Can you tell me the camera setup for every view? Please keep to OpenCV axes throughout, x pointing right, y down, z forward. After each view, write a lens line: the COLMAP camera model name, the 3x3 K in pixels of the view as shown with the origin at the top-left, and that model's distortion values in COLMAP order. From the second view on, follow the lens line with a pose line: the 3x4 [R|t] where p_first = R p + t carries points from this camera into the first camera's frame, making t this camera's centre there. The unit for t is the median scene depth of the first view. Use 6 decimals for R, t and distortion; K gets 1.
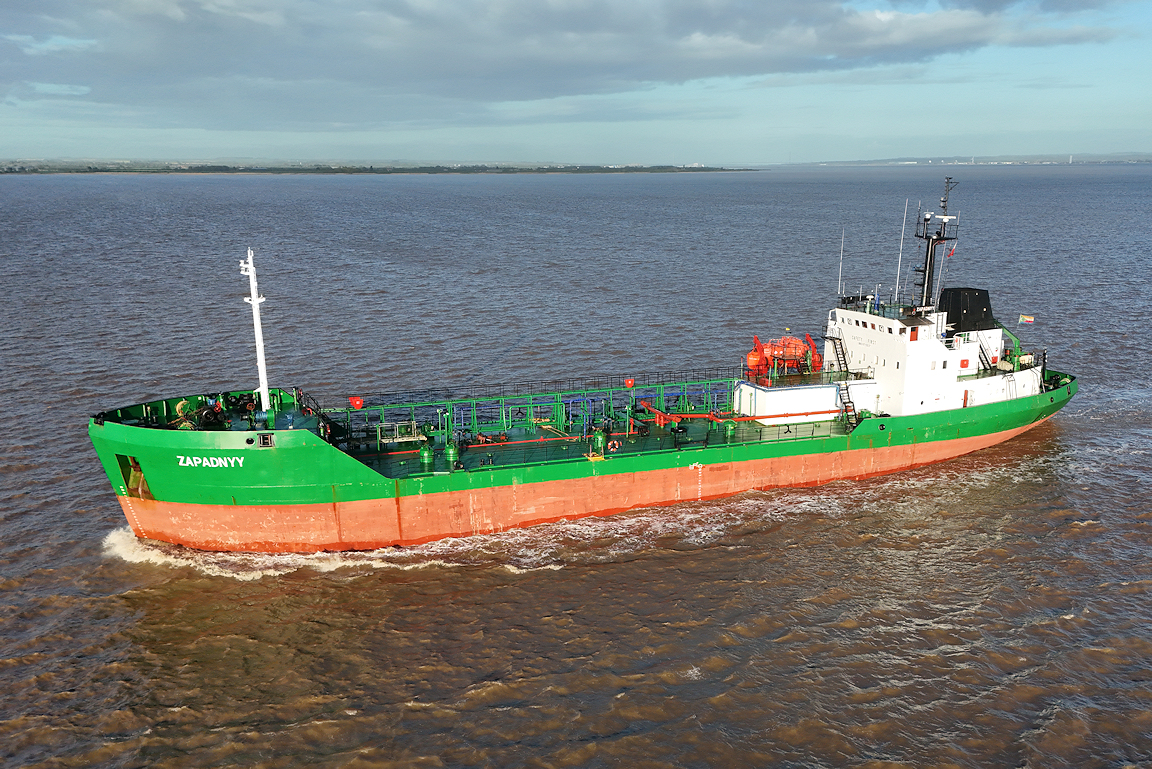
lens RADIAL K [[812.6, 0, 572.8], [0, 812.6, 429.9], [0, 0, 1]] dist [0.011046, 0.006102]
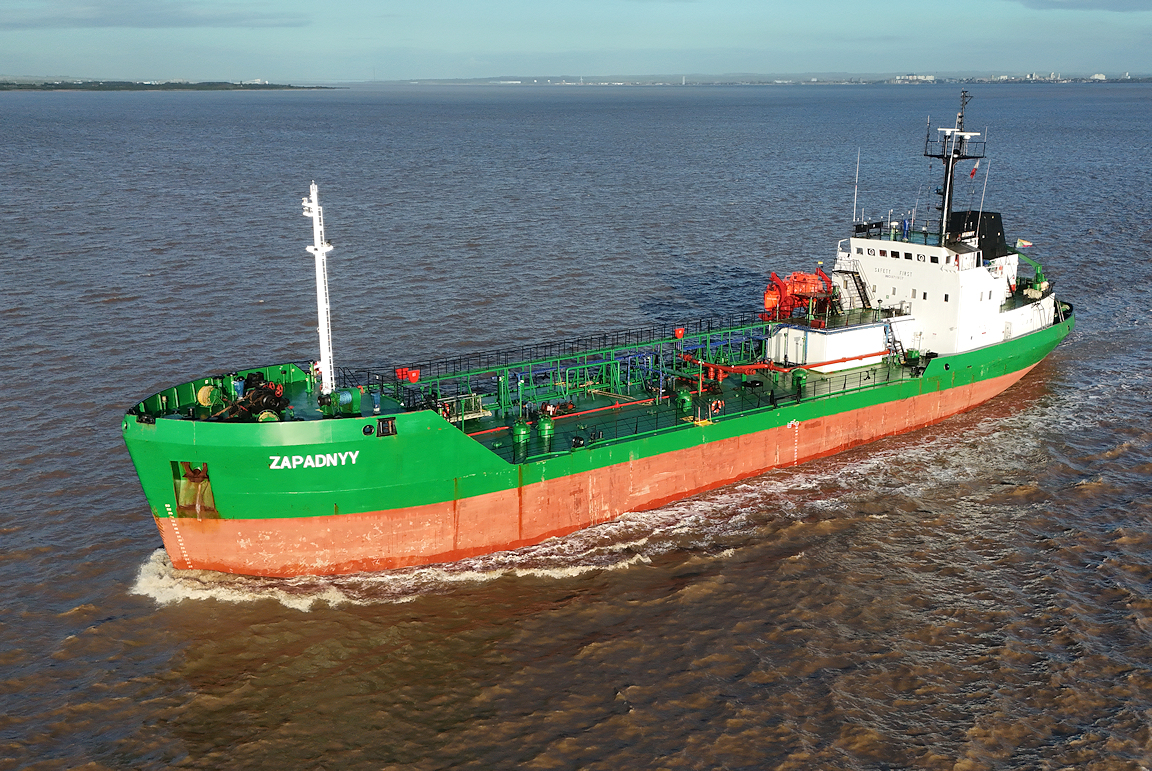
lens RADIAL K [[992.1, 0, 575.2], [0, 992.1, 384.7], [0, 0, 1]] dist [0.019311, -0.018760]
pose [[0.972113, -0.065765, 0.225101, -0.327702], [0.068358, 0.997654, -0.003733, -0.009402], [-0.224327, 0.019017, 0.974328, 0.025735]]
